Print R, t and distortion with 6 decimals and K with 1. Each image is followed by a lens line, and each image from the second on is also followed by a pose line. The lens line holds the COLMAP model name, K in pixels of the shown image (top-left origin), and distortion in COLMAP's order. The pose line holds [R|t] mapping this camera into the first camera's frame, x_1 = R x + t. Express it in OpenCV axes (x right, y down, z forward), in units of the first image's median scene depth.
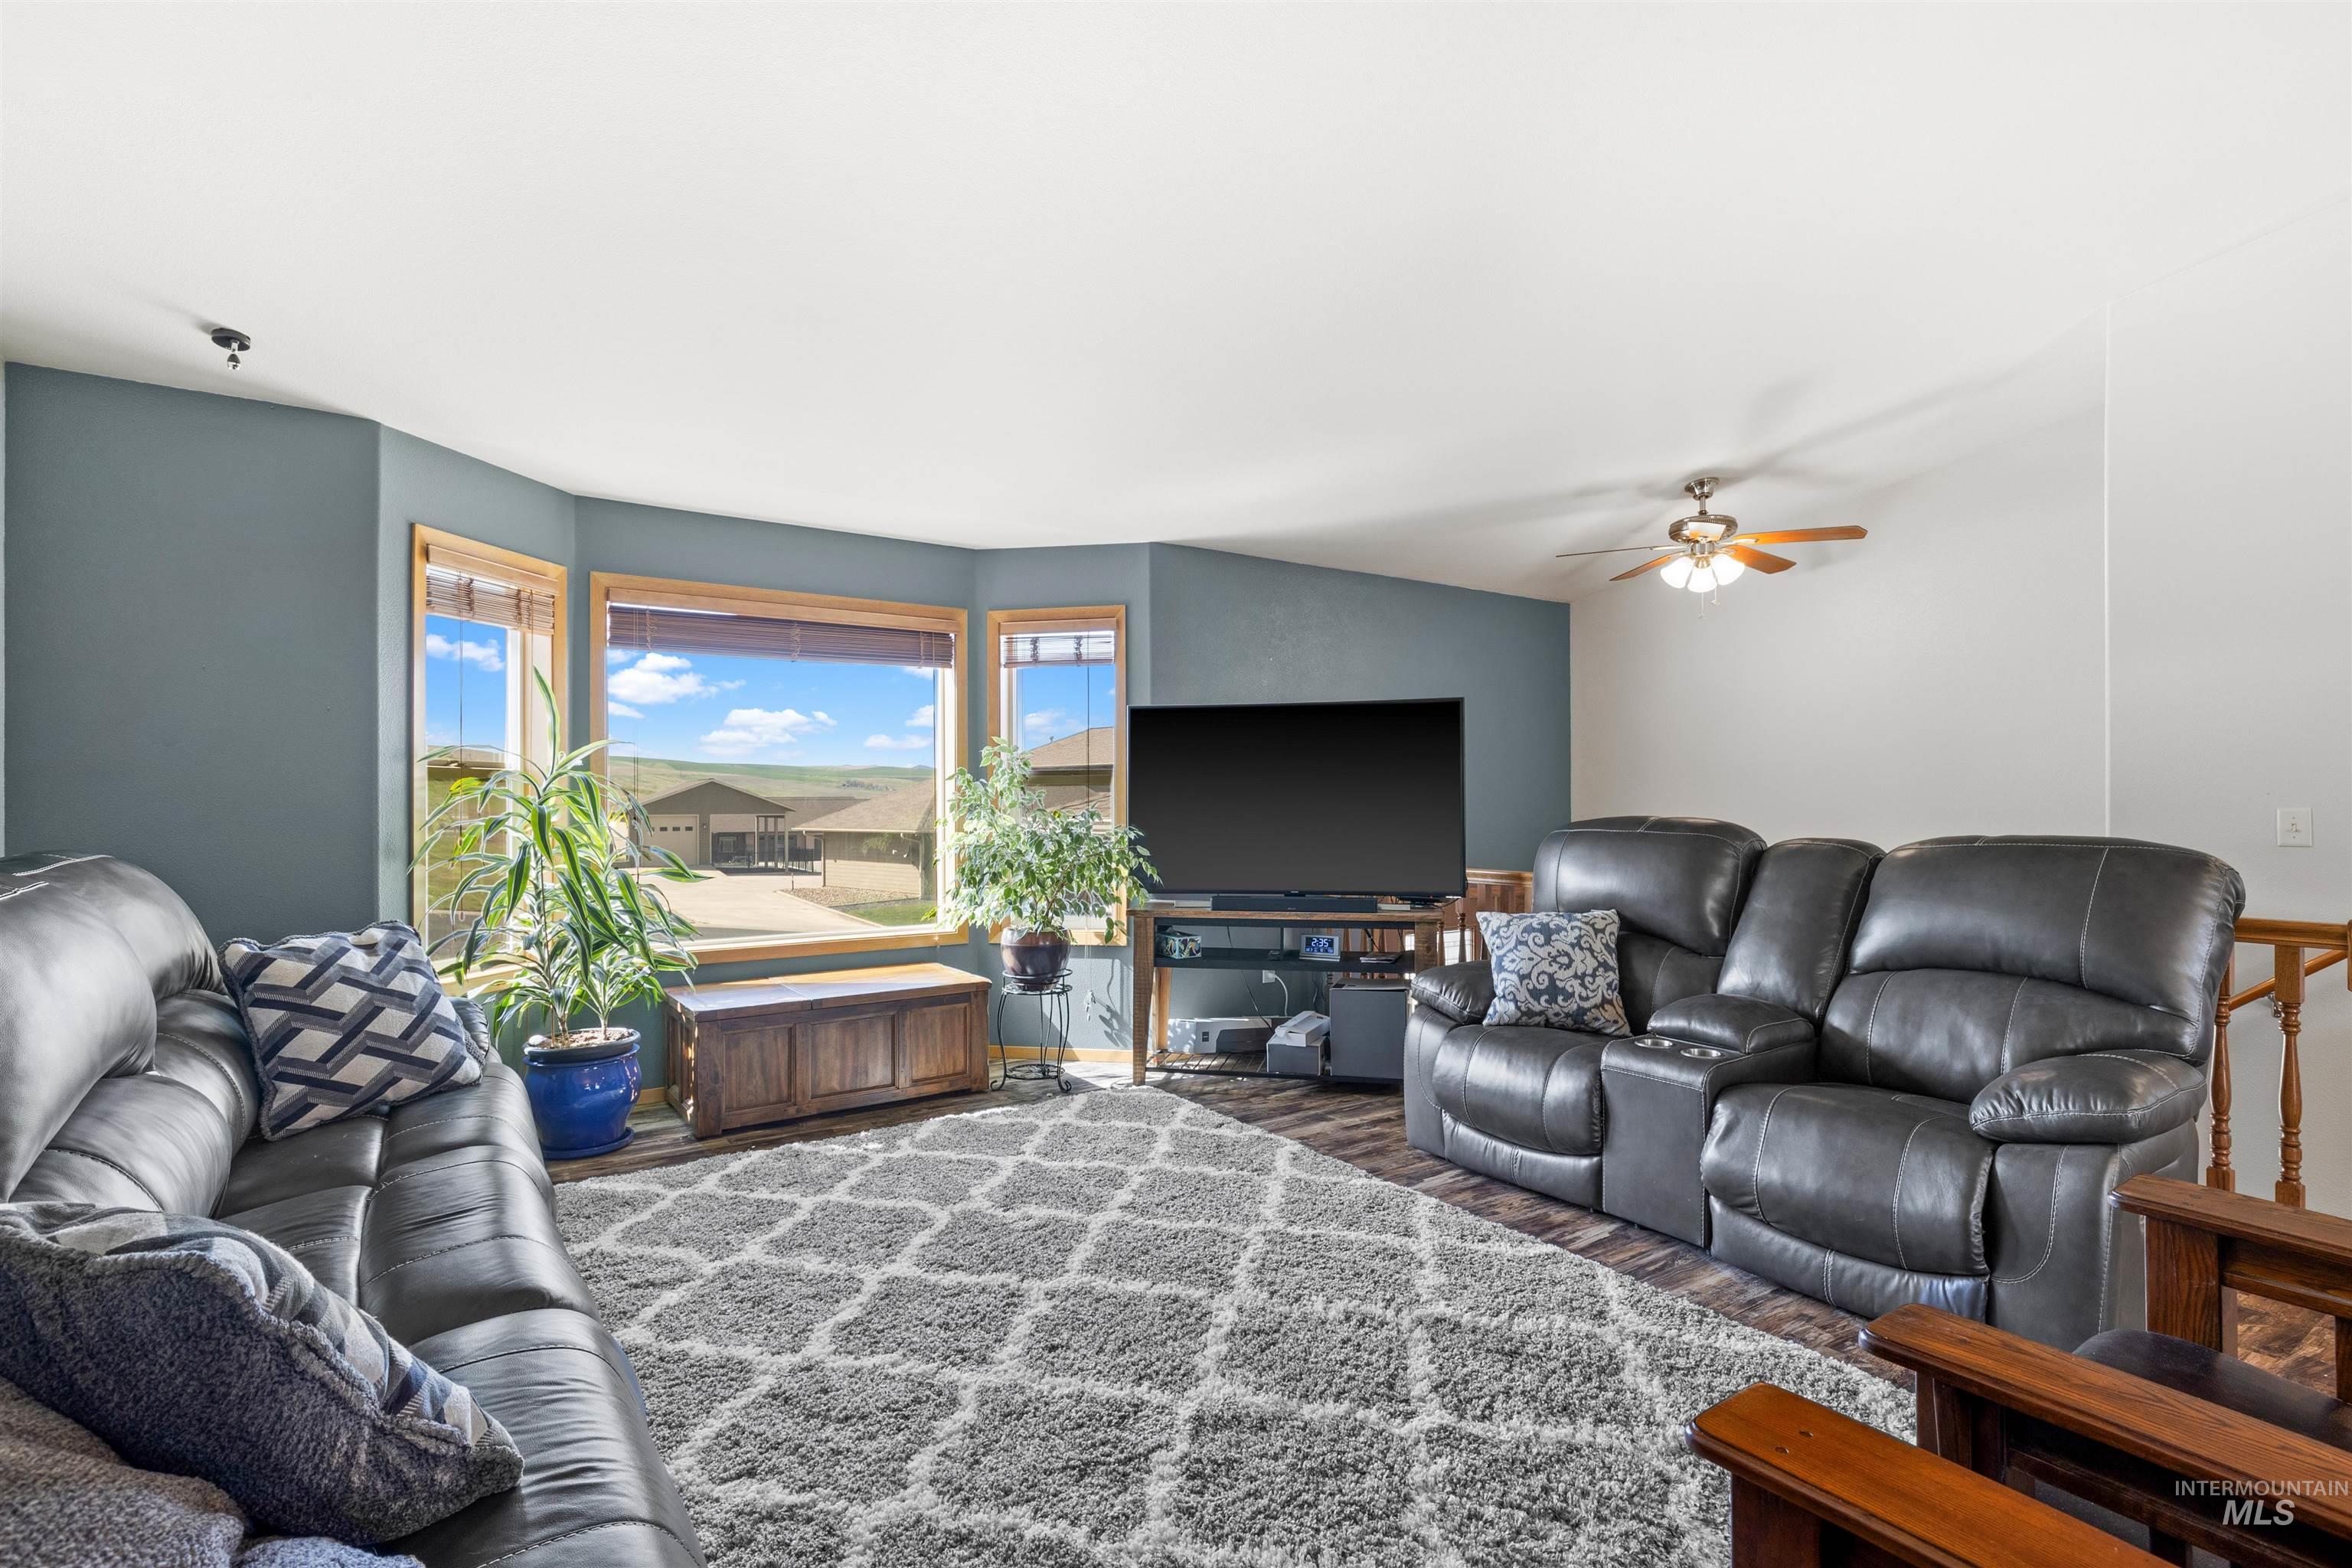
lens RADIAL K [[1107.5, 0, 1176.1], [0, 1107.5, 805.9], [0, 0, 1]] dist [-0.001002, 0.000086]
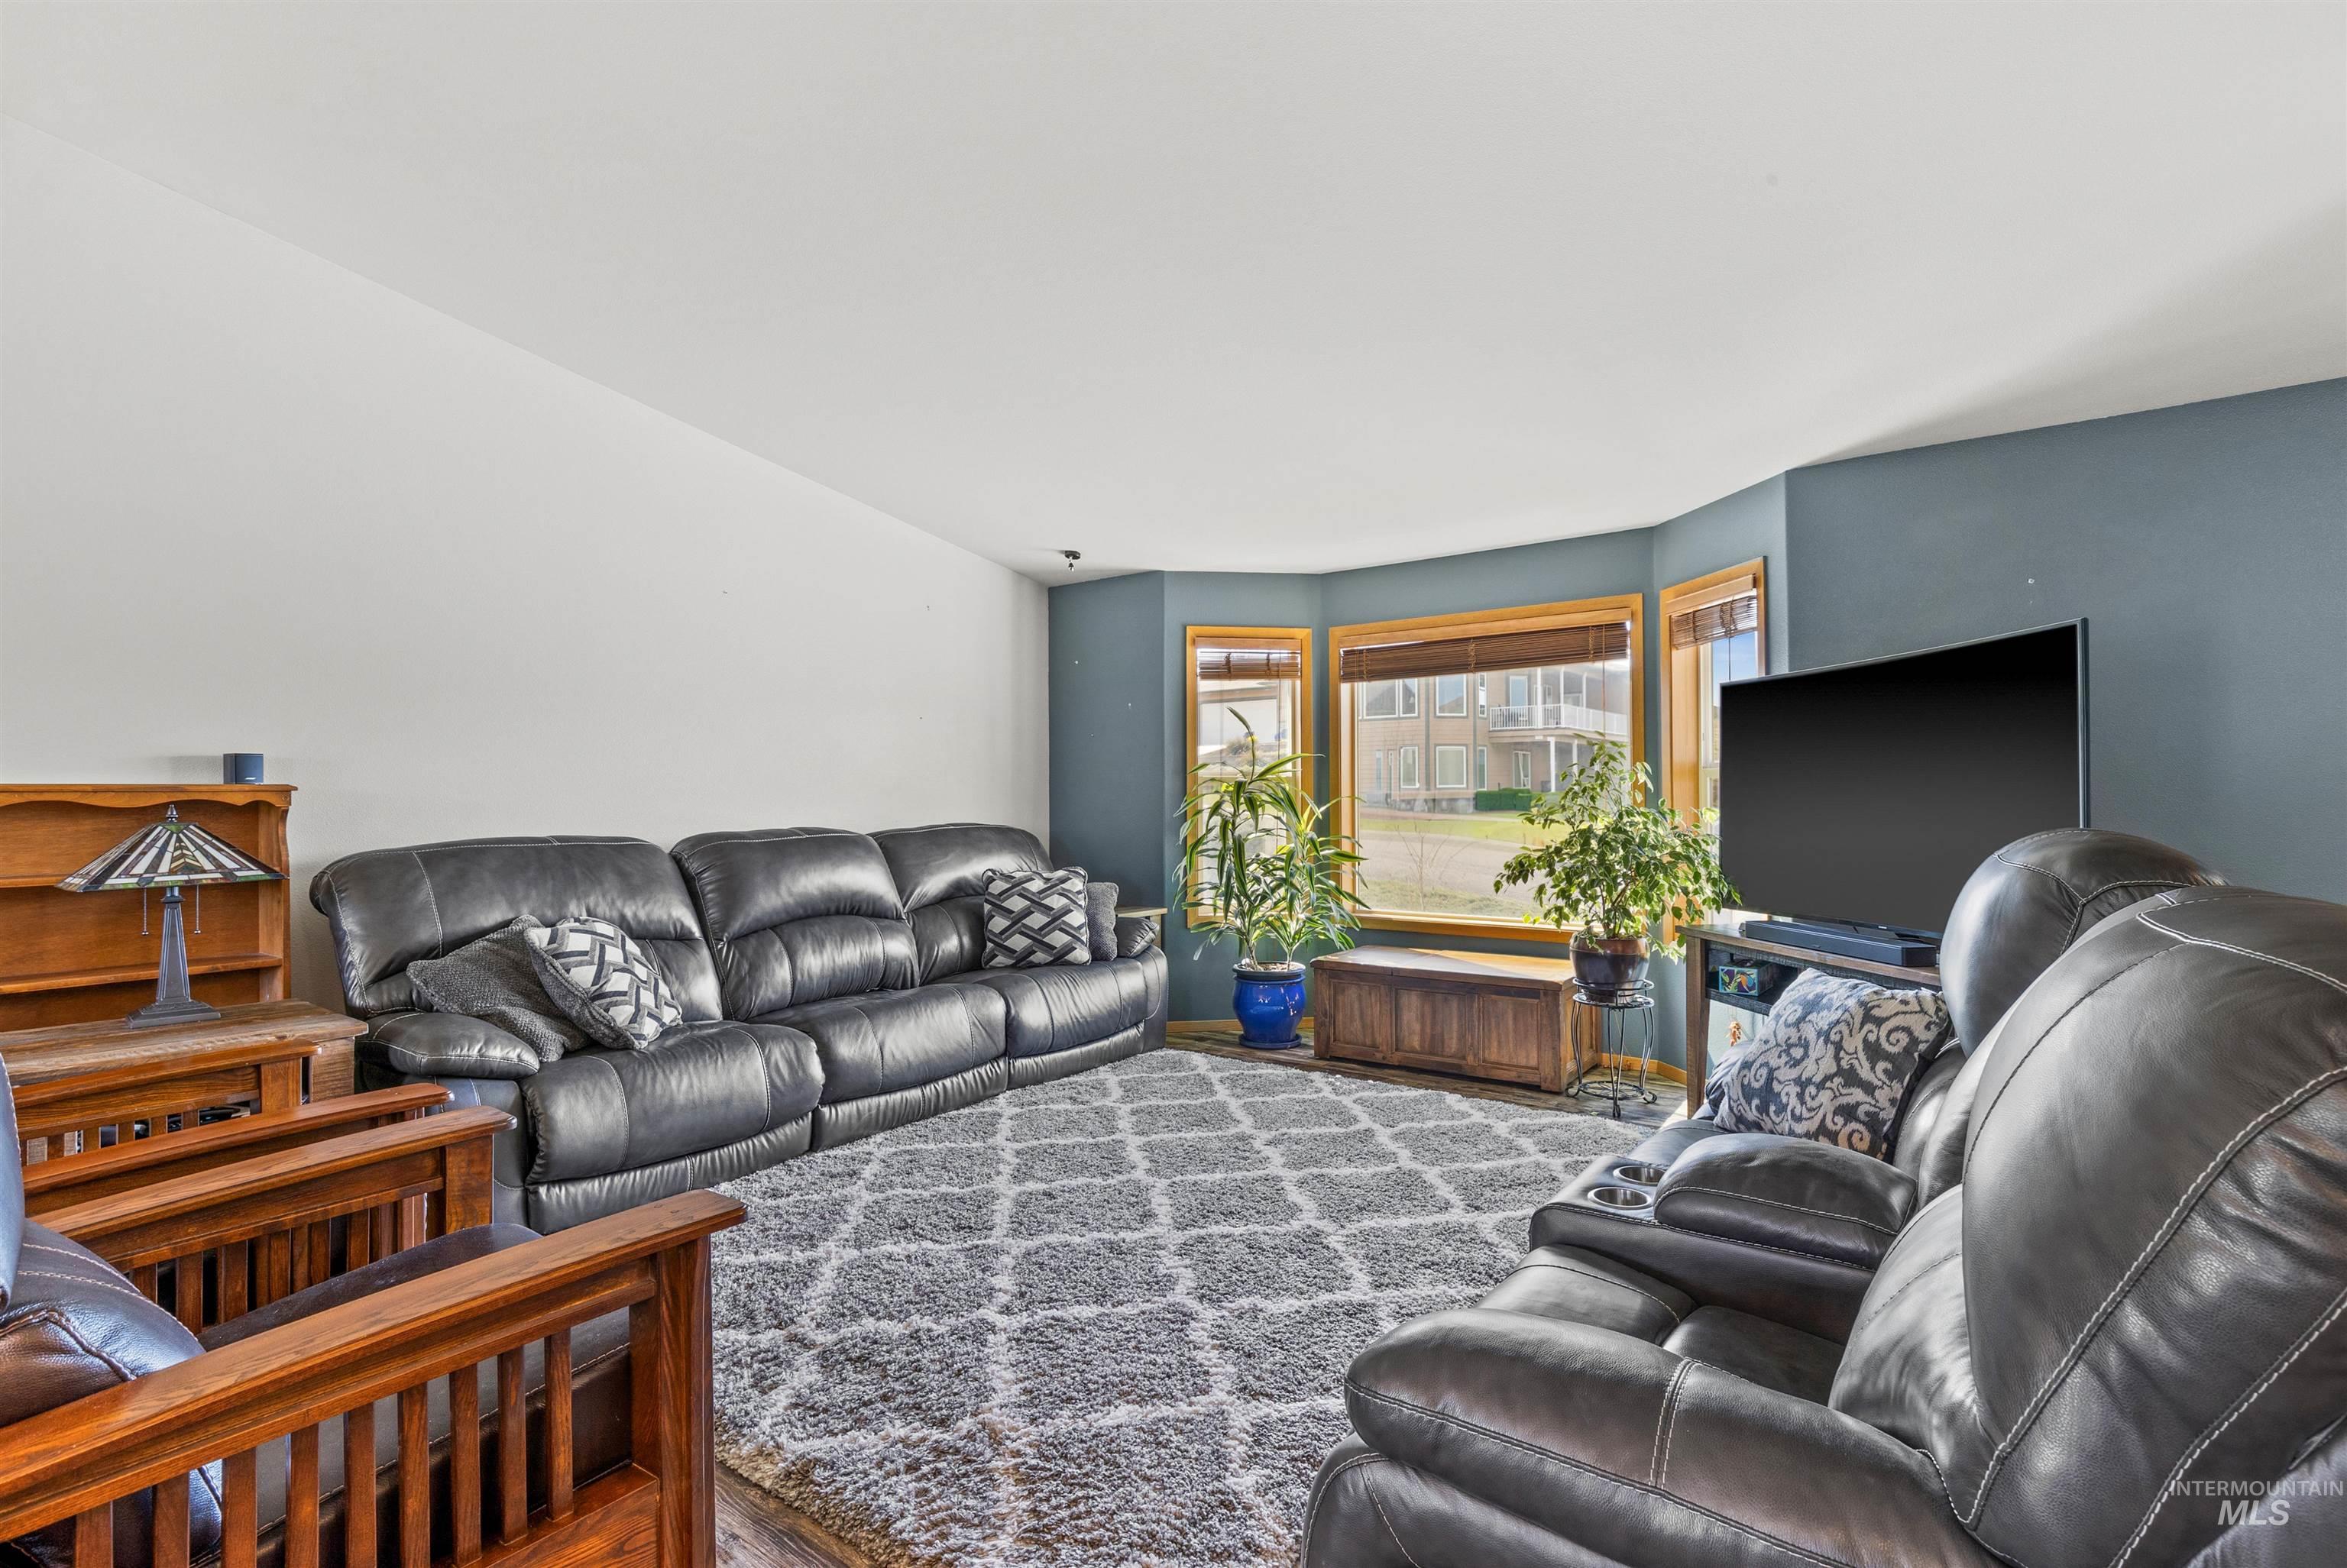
lens RADIAL K [[1105.0, 0, 1173.6], [0, 1105.0, 805.9], [0, 0, 1]] dist [-0.001002, 0.000086]
pose [[0.329666, 0.006440, -0.944076, 0.835958], [-0.000190, 0.999977, 0.006755, -0.005904], [0.944098, -0.002048, 0.329659, 0.462075]]
